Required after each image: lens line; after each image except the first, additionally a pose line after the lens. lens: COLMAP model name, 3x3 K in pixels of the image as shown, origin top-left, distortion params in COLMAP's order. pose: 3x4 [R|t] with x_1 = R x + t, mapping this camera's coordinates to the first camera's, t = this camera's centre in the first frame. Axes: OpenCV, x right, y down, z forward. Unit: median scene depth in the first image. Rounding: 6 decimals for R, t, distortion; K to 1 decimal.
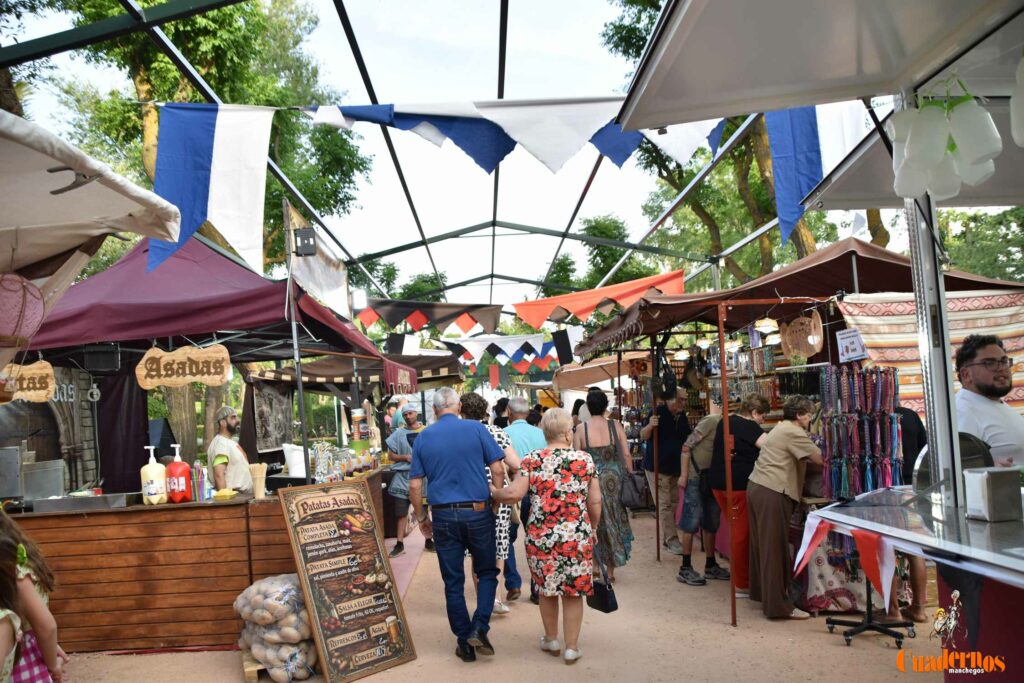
lens RADIAL K [[822.3, 0, 507.6], [0, 822.3, 349.6], [0, 0, 1]] dist [-0.161908, 0.122180]
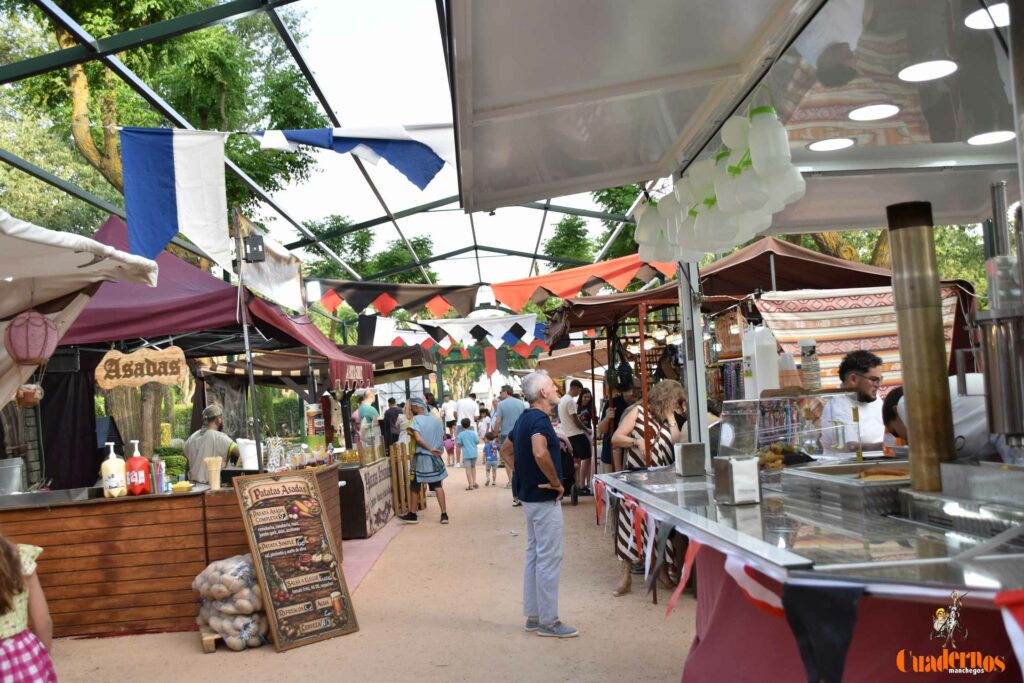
lens RADIAL K [[1055.3, 0, 512.4], [0, 1055.3, 344.7], [0, 0, 1]] dist [-0.108268, 0.210029]
pose [[0.999871, -0.011331, -0.011391, 0.106755], [0.011561, 0.999726, 0.020376, -0.031802], [0.011157, -0.020505, 0.999728, -0.385521]]
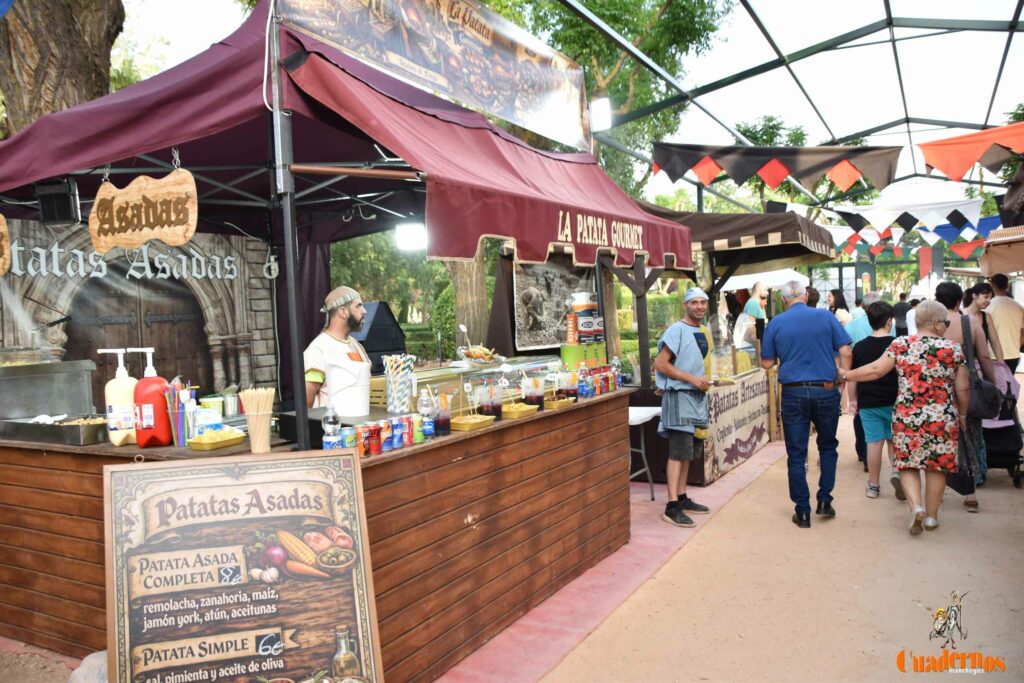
lens RADIAL K [[822.3, 0, 507.6], [0, 822.3, 349.6], [0, 0, 1]] dist [-0.161908, 0.122180]
pose [[0.867553, 0.055137, -0.494280, 0.106536], [0.014081, 0.990714, 0.135230, 0.045264], [0.497146, -0.124279, 0.858720, 0.642288]]
